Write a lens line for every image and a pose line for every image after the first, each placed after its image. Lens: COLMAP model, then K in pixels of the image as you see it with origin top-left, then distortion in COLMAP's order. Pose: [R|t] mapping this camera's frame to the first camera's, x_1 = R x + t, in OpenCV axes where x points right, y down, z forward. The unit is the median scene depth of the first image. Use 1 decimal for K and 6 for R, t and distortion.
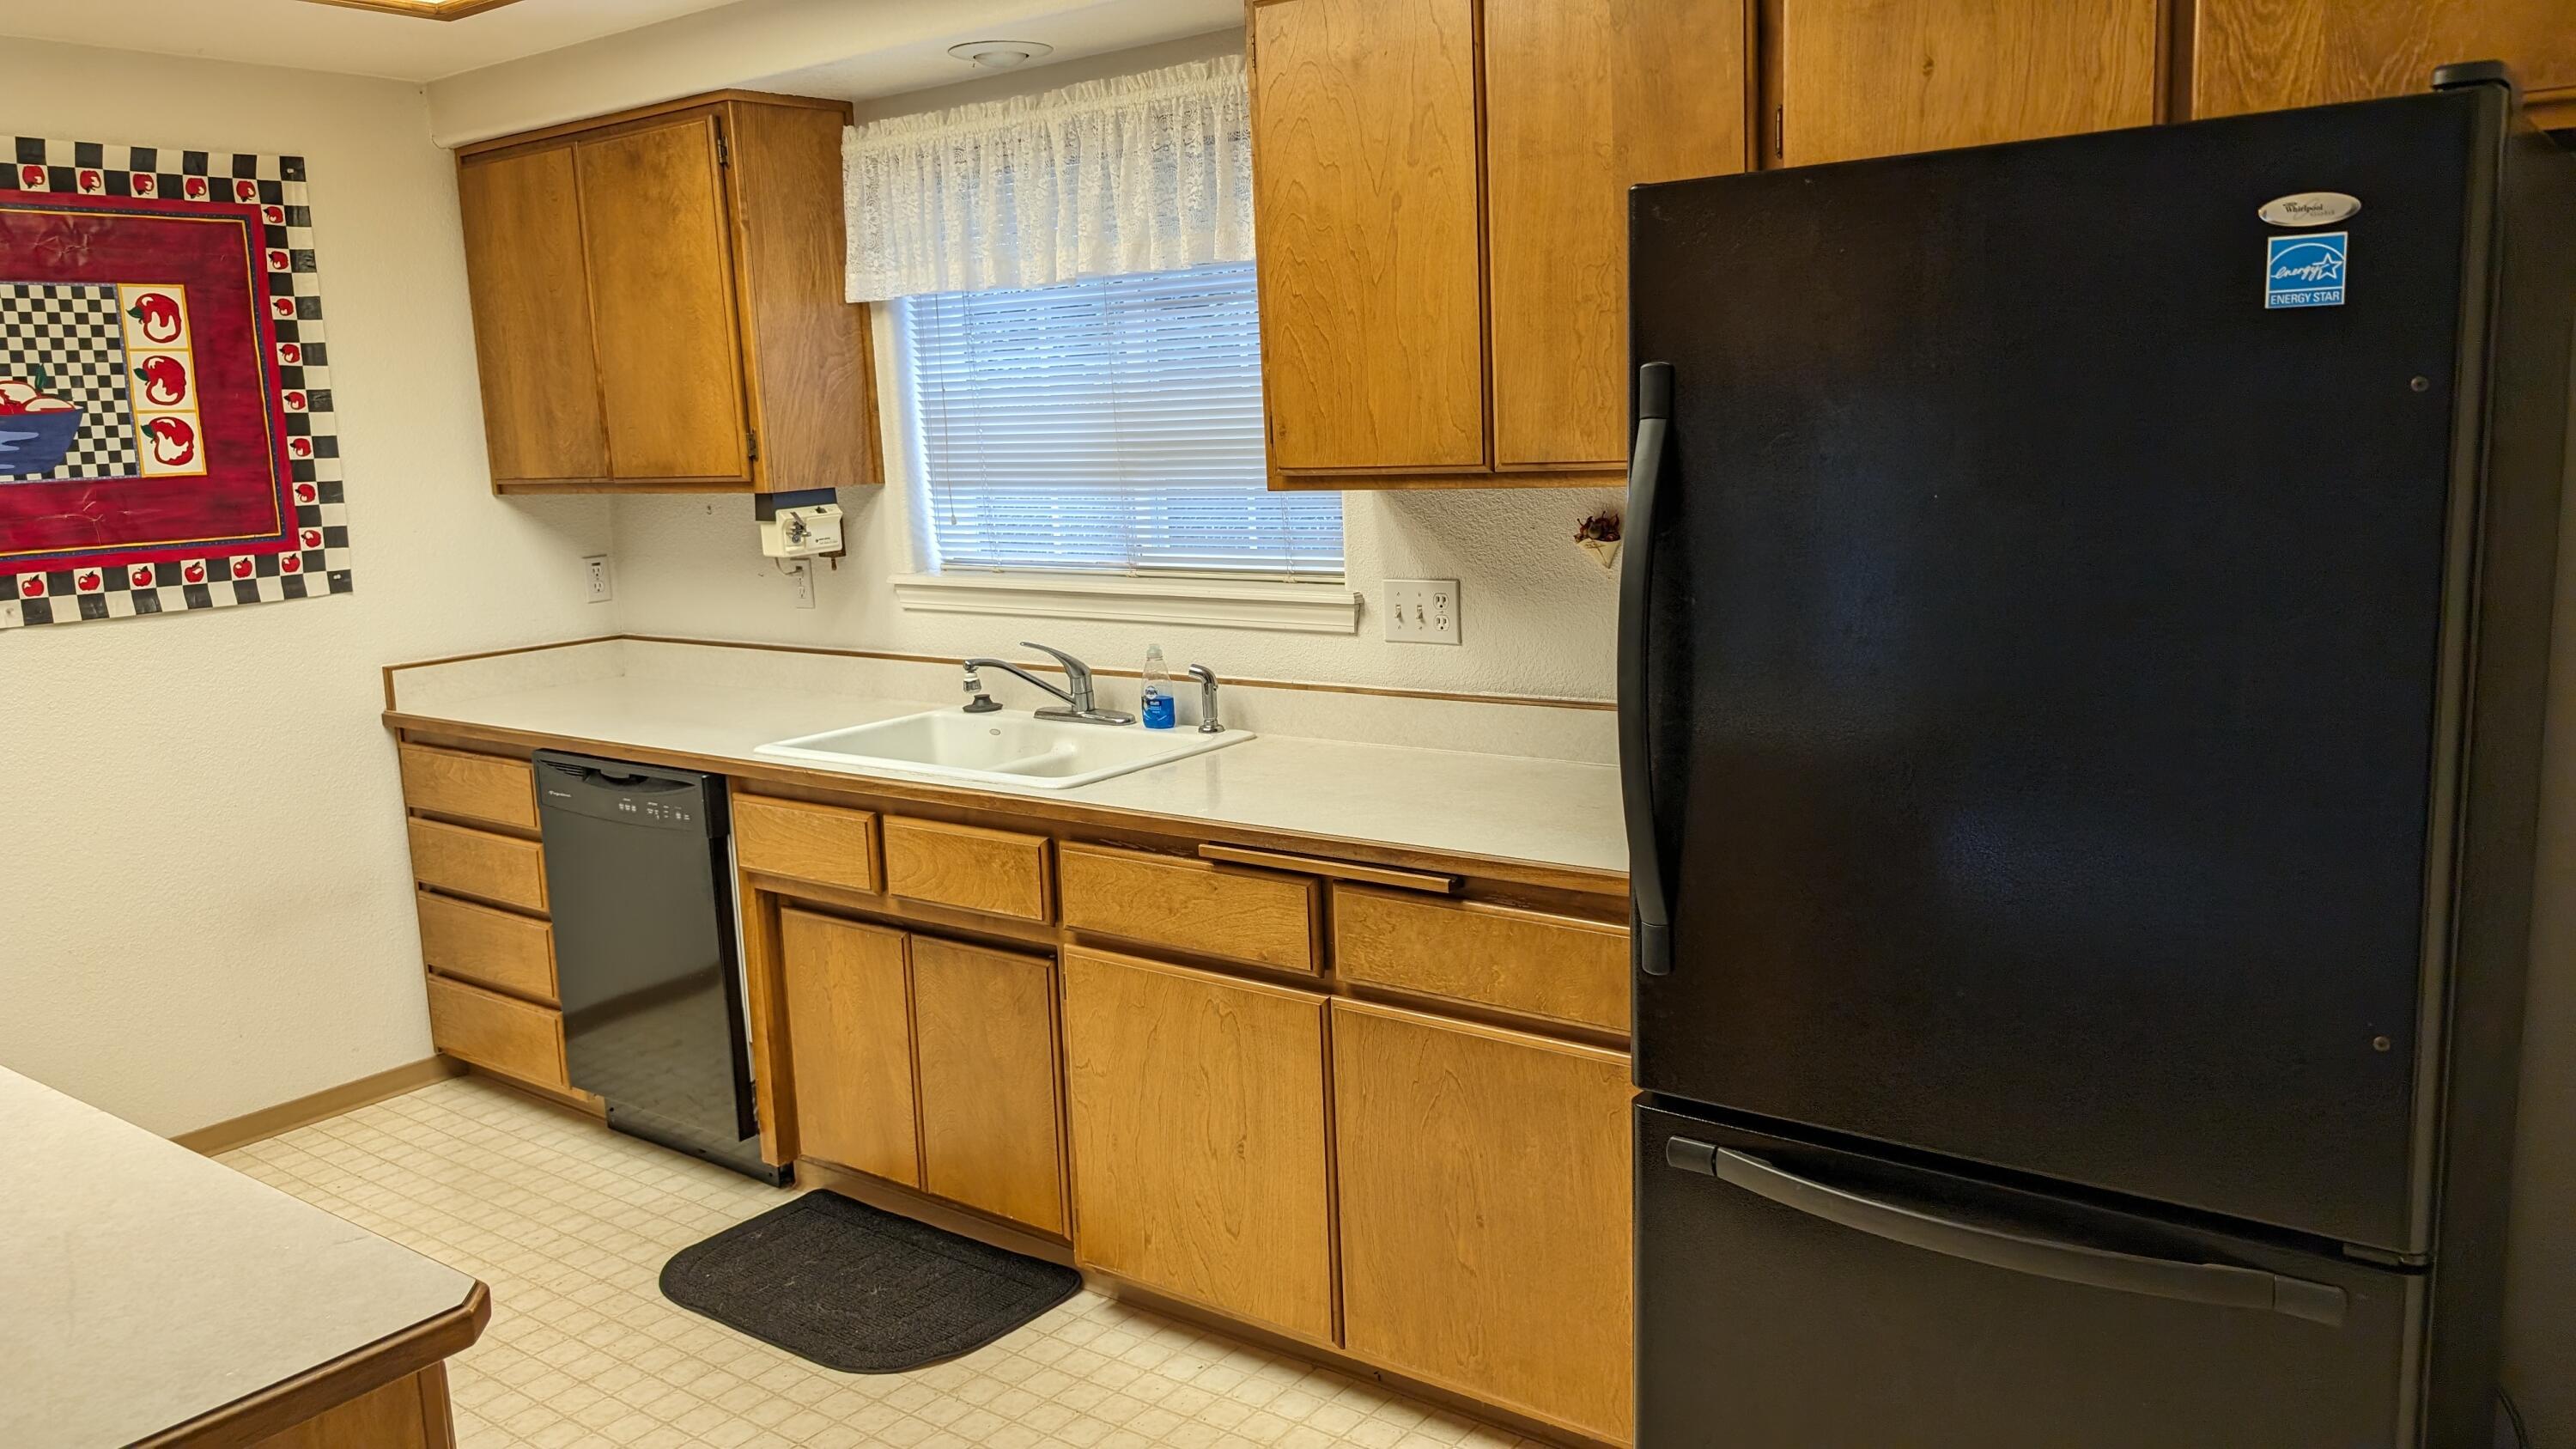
lens RADIAL K [[1862.3, 0, 1303.1], [0, 1862.3, 724.3], [0, 0, 1]] dist [0.023206, -0.046844]
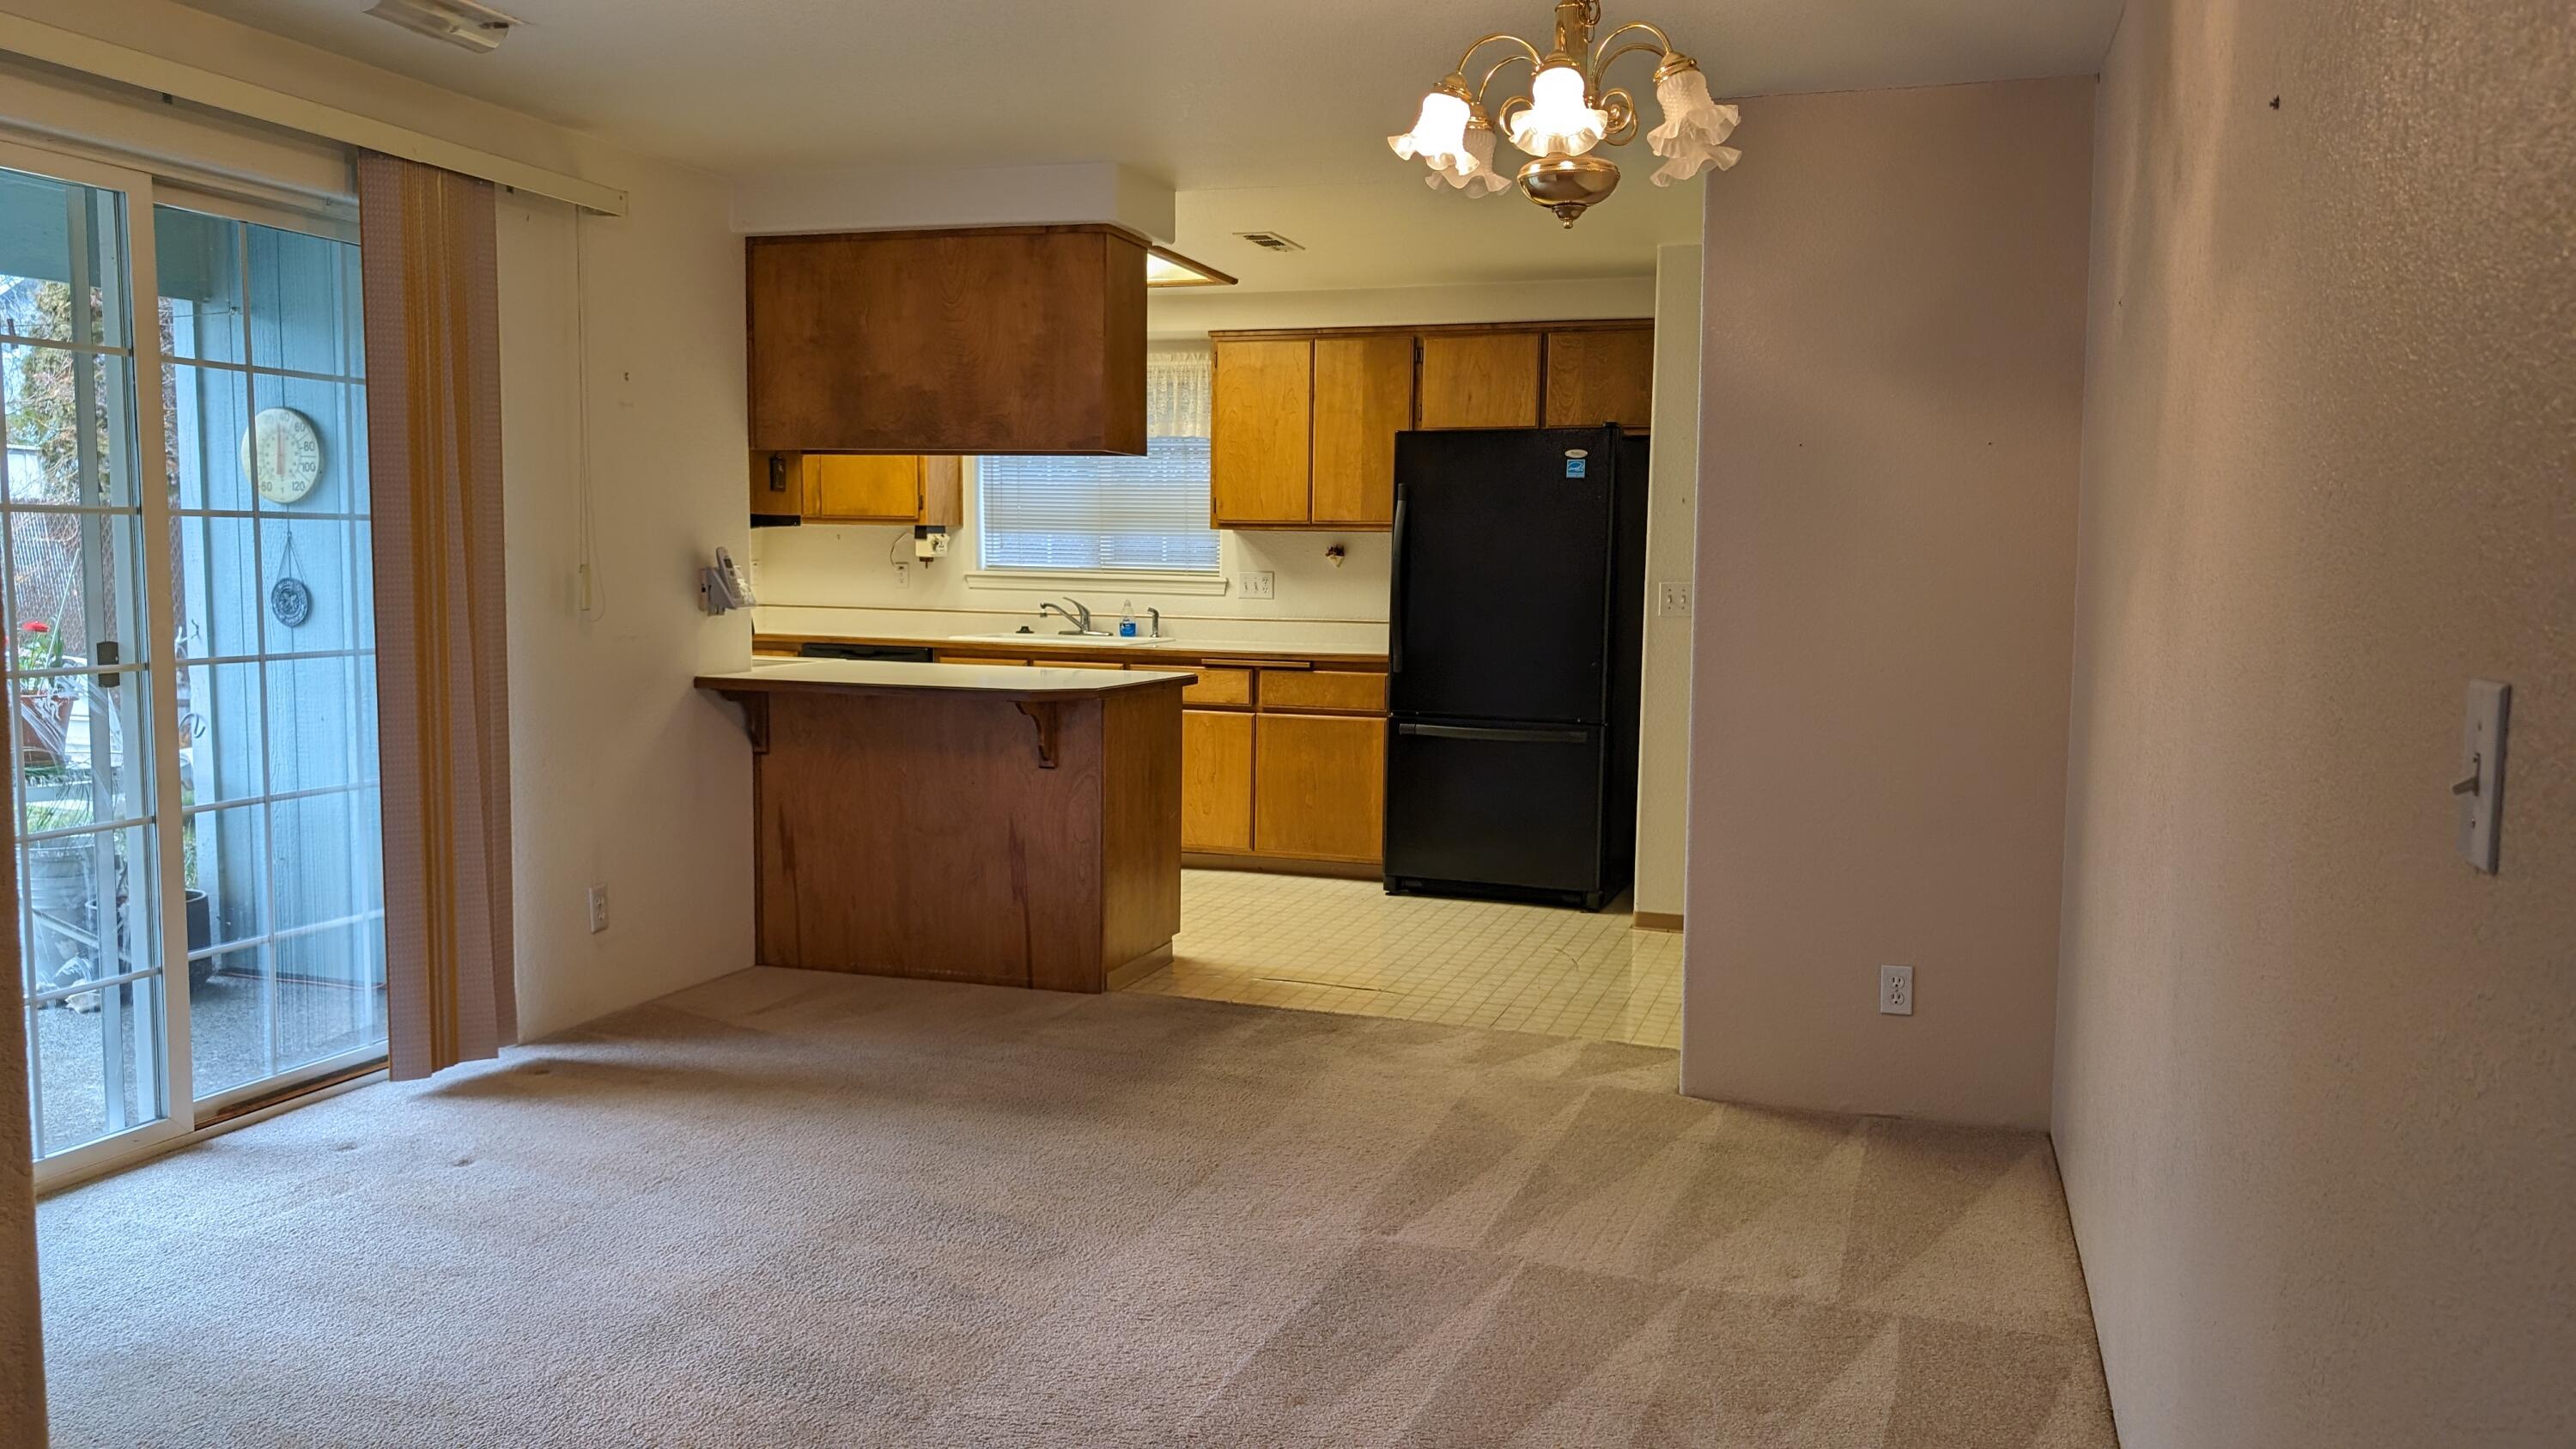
lens RADIAL K [[1862.3, 0, 1286.1], [0, 1862.3, 733.8], [0, 0, 1]] dist [0.023206, -0.046844]
pose [[0.953150, 0.026987, 0.301291, -0.548765], [-0.004393, 0.997142, -0.075418, 0.276910], [-0.302465, 0.070562, 0.950545, -1.140185]]
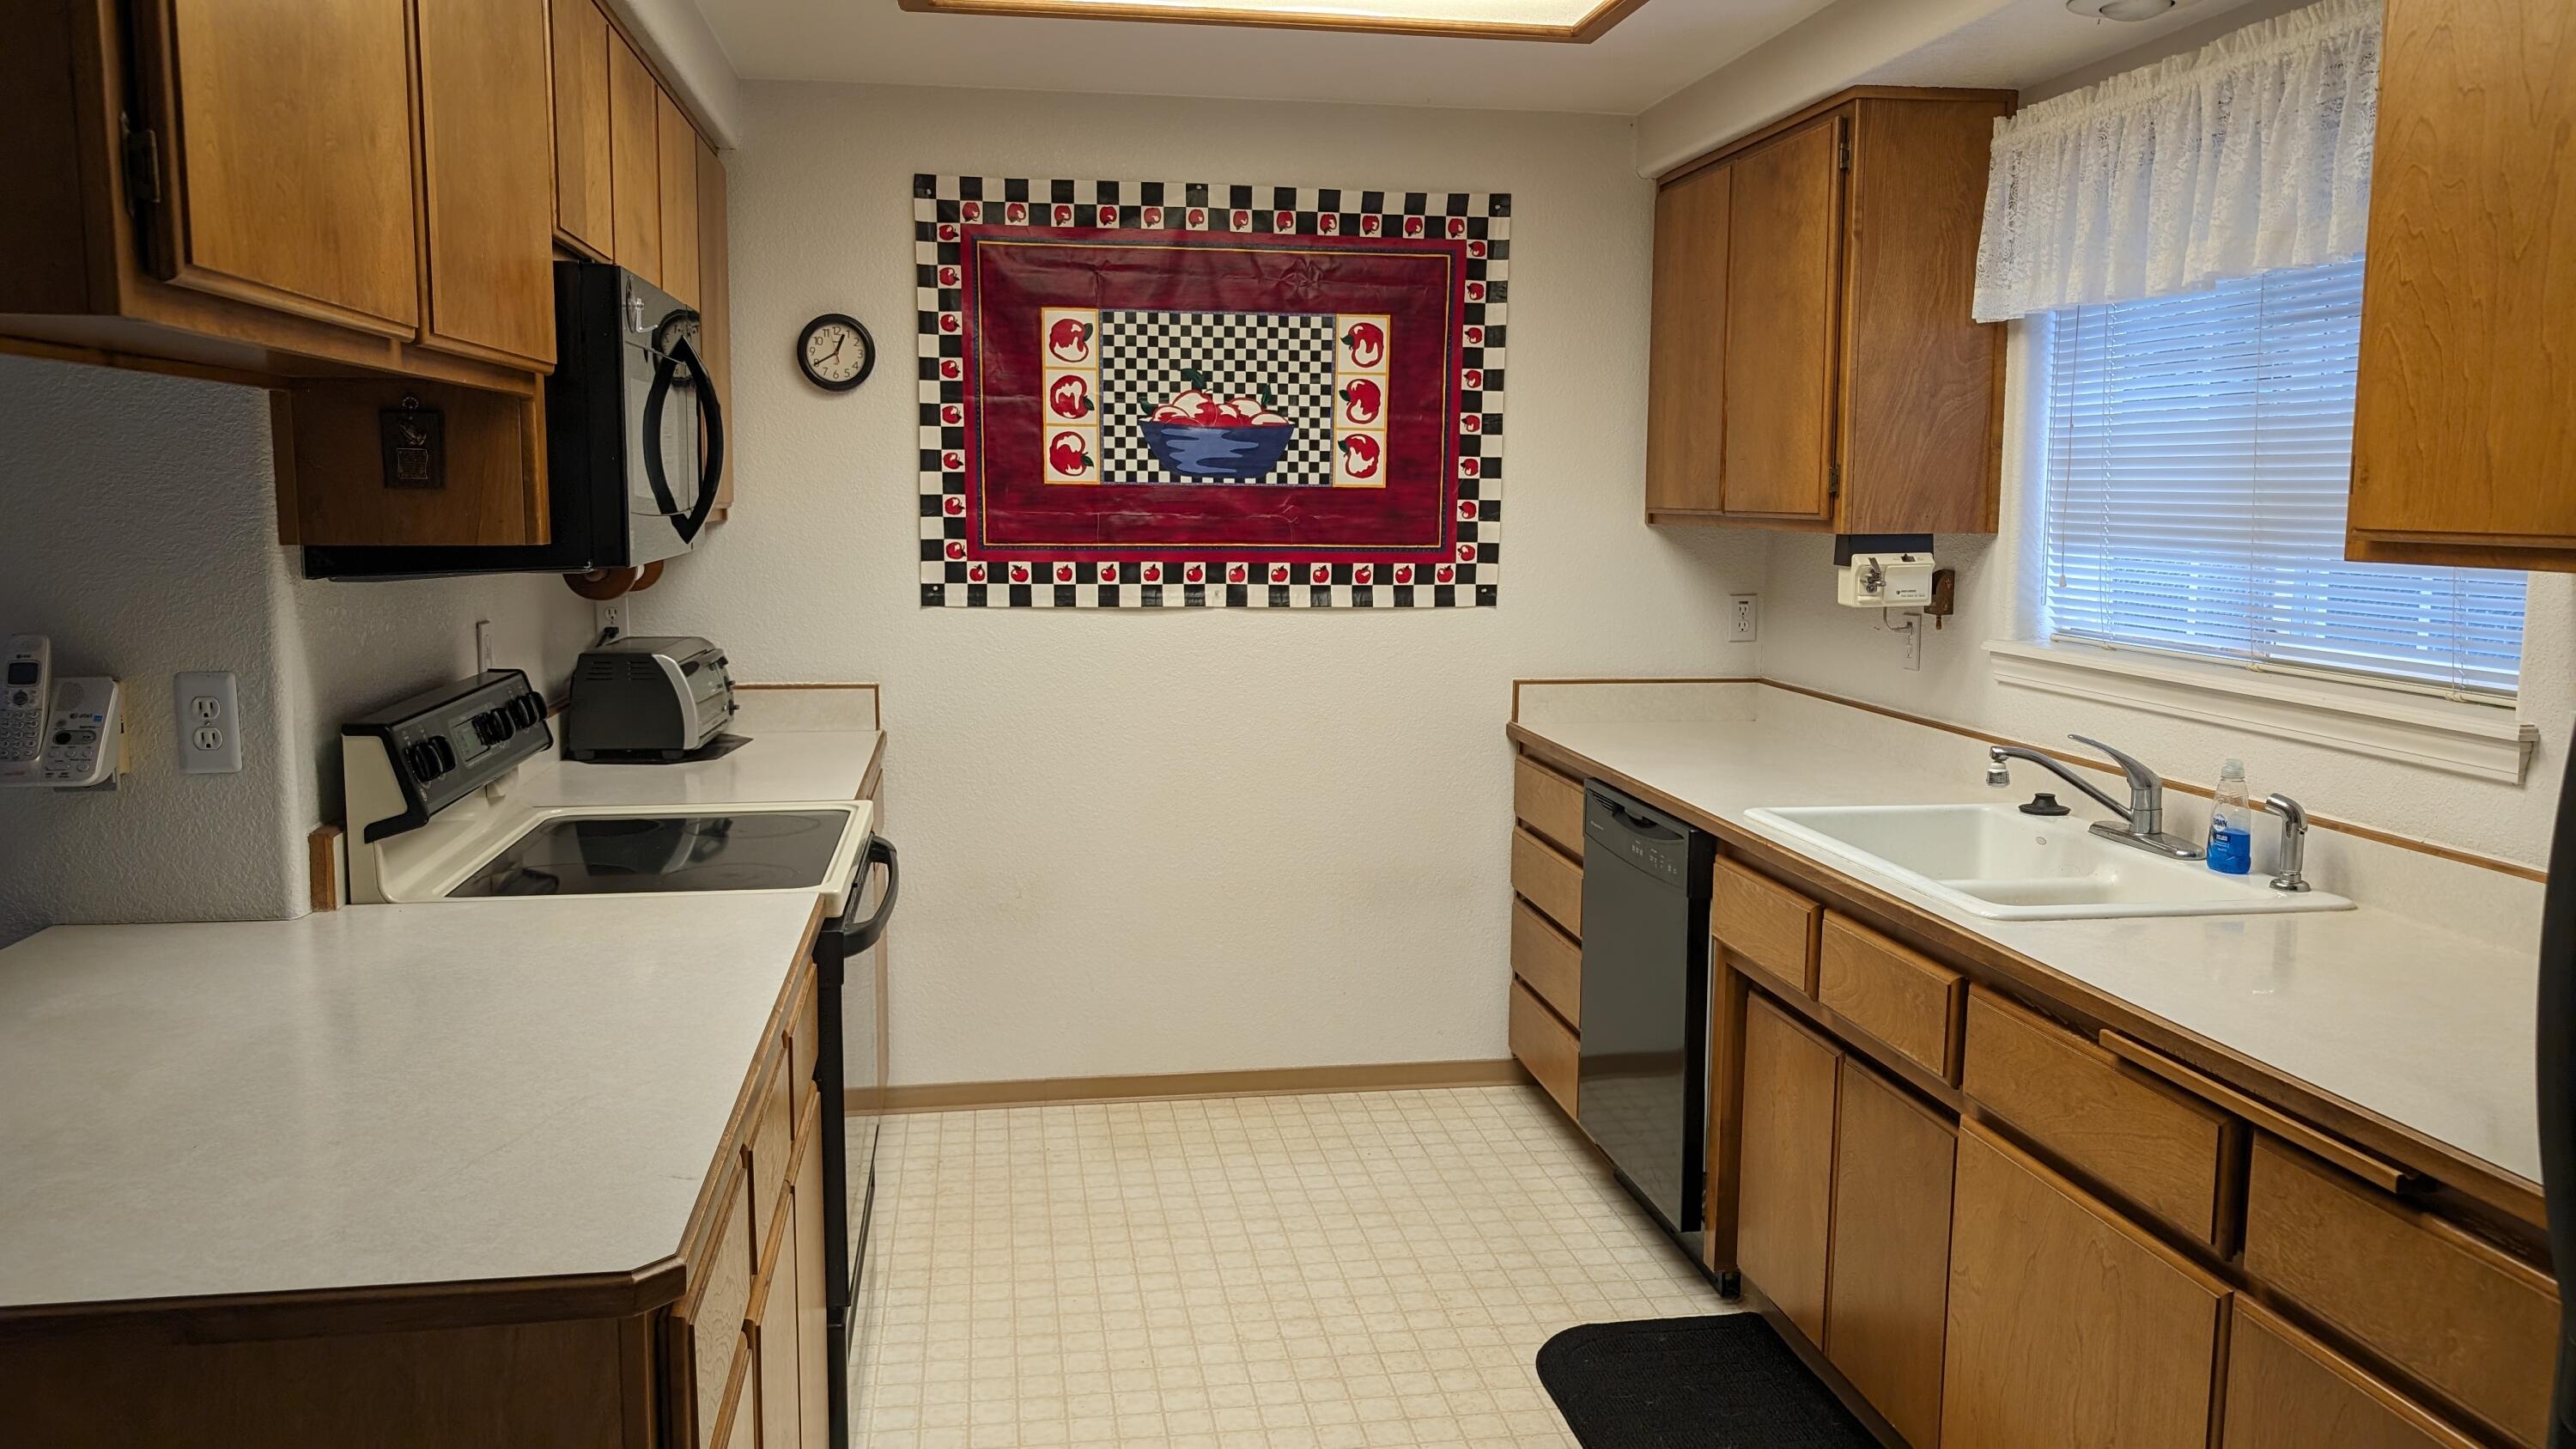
lens RADIAL K [[1862.3, 0, 1302.8], [0, 1862.3, 742.4], [0, 0, 1]] dist [0.023206, -0.046844]
pose [[0.724527, 0.136920, -0.675510, 0.150150], [-0.151560, 0.987731, 0.037648, -0.020483], [0.672377, 0.075103, 0.736389, 0.180603]]
